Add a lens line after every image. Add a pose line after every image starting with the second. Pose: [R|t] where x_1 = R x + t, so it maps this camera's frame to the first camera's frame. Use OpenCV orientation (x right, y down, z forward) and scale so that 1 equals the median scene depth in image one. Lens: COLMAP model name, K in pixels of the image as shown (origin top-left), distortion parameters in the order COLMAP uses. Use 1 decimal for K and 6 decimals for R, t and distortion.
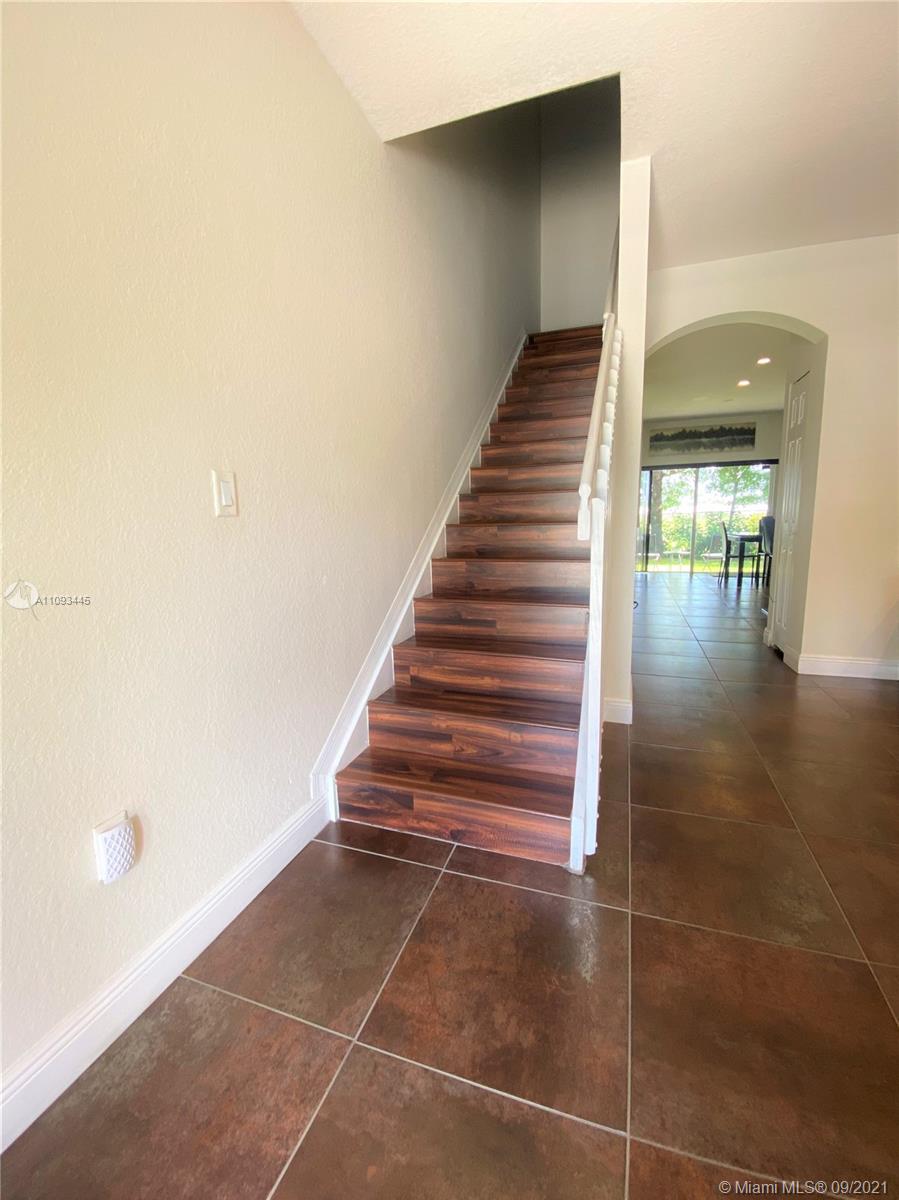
lens RADIAL K [[495.7, 0, 449.5], [0, 495.7, 600.0], [0, 0, 1]] dist [-0.000153, -0.013678]
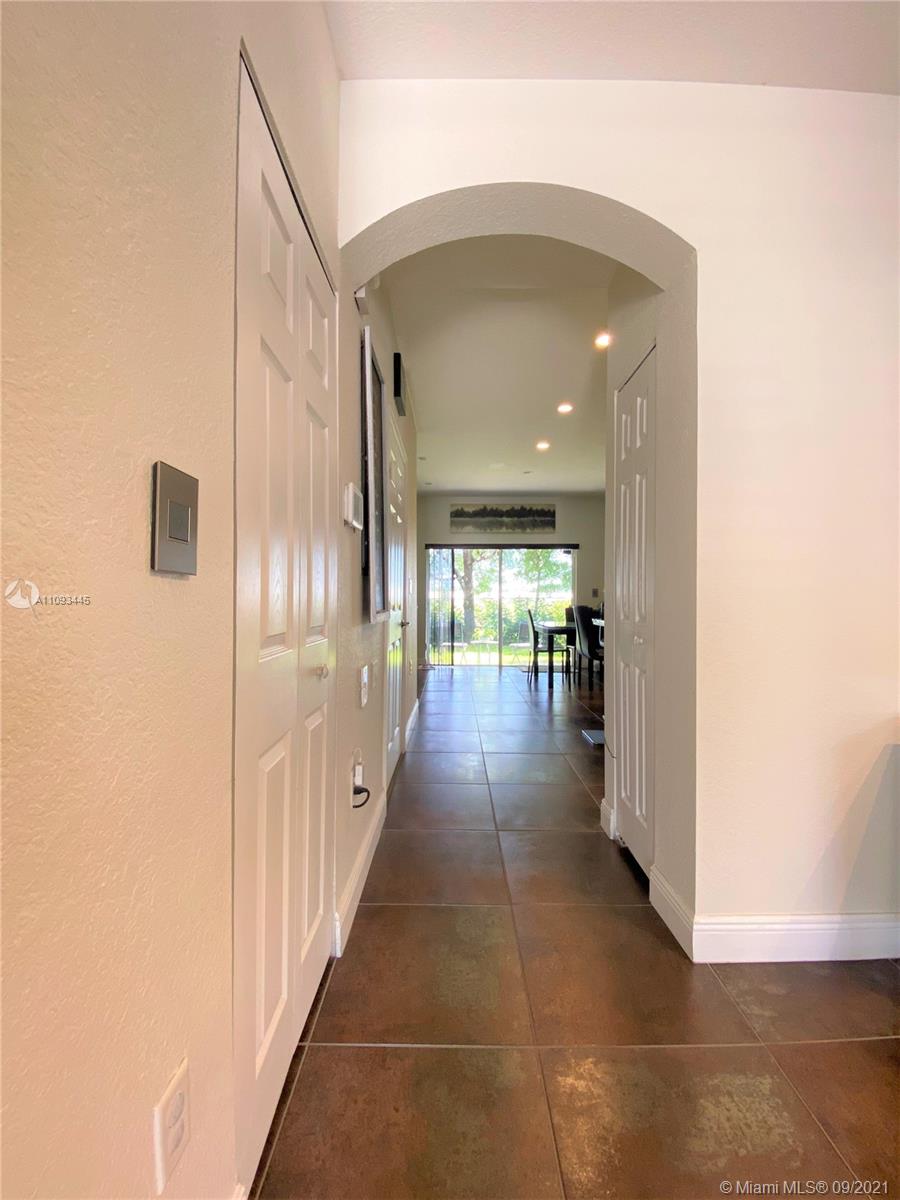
lens RADIAL K [[495.7, 0, 450.0], [0, 495.7, 600.0], [0, 0, 1]] dist [-0.000153, -0.013678]
pose [[0.942532, 0.026905, 0.333032, 0.123299], [0.027328, 0.987205, -0.157098, -0.038838], [-0.332997, 0.157171, 0.929737, 0.219427]]
